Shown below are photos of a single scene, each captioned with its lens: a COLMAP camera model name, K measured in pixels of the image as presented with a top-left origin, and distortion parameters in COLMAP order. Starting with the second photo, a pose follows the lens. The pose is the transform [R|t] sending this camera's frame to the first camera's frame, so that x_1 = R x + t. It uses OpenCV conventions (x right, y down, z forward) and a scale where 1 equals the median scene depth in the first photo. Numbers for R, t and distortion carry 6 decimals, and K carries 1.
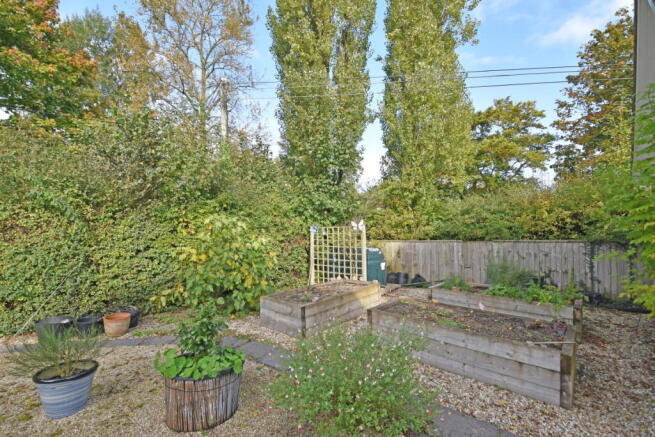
lens RADIAL K [[290.9, 0, 327.2], [0, 290.9, 218.0], [0, 0, 1]] dist [-0.014902, -0.004980]
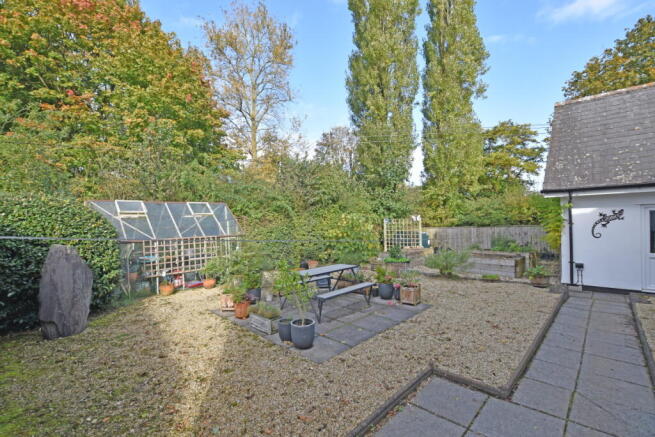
lens RADIAL K [[290.9, 0, 325.9], [0, 290.9, 219.2], [0, 0, 1]] dist [-0.014902, -0.004980]
pose [[0.999602, -0.010008, -0.026377, -0.285747], [0.010643, 0.999654, 0.024066, -0.011111], [0.026127, -0.024337, 0.999362, -0.550265]]
